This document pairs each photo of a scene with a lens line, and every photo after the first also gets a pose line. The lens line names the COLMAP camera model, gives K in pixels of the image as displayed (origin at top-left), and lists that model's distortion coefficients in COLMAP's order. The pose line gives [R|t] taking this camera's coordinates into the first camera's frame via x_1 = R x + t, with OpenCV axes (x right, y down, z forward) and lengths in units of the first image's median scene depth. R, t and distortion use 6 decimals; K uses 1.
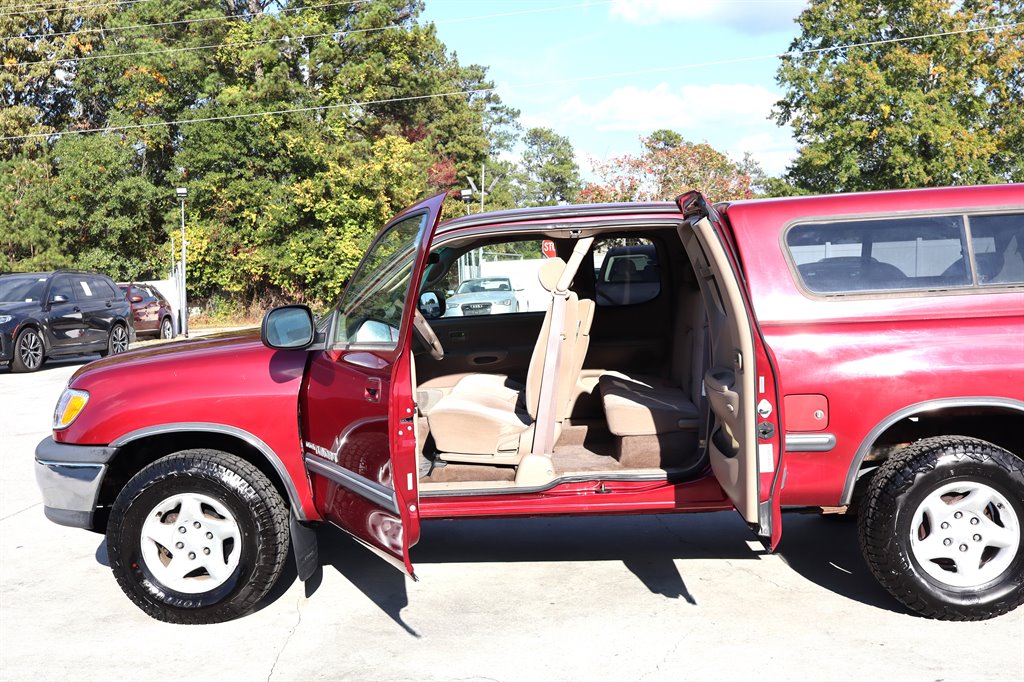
lens RADIAL K [[986.4, 0, 515.8], [0, 986.4, 313.8], [0, 0, 1]] dist [0.062856, 0.006244]
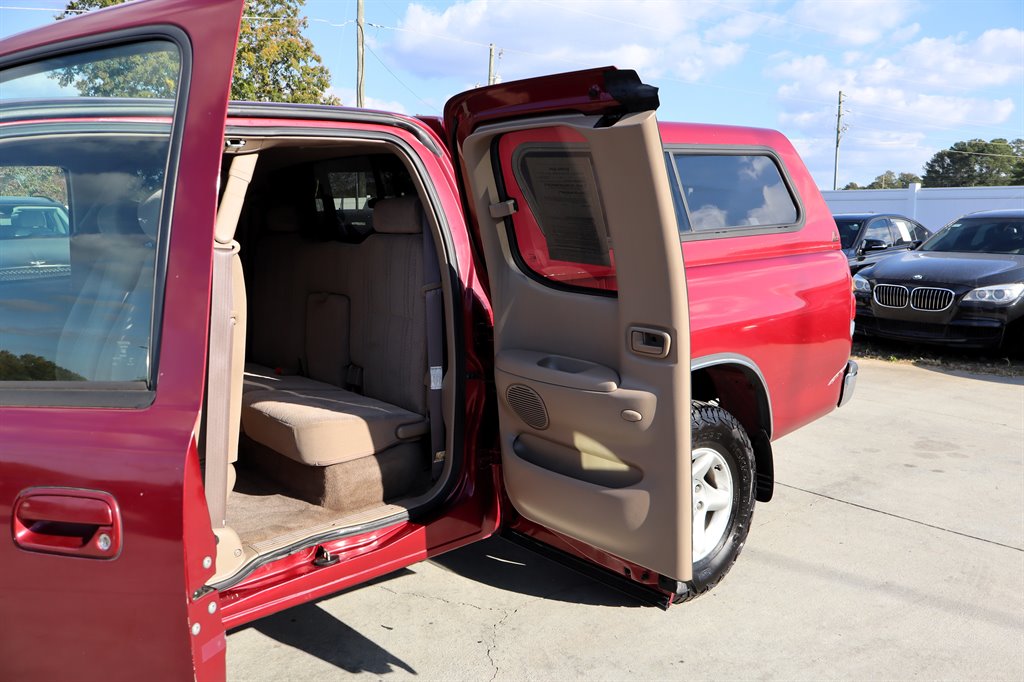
lens RADIAL K [[826.5, 0, 444.8], [0, 826.5, 334.0], [0, 0, 1]] dist [0.007772, 0.004323]
pose [[0.747956, -0.087221, 0.657993, -0.034816], [0.033293, 0.995011, 0.094050, -0.002128], [-0.662913, -0.048439, 0.747128, 0.103978]]
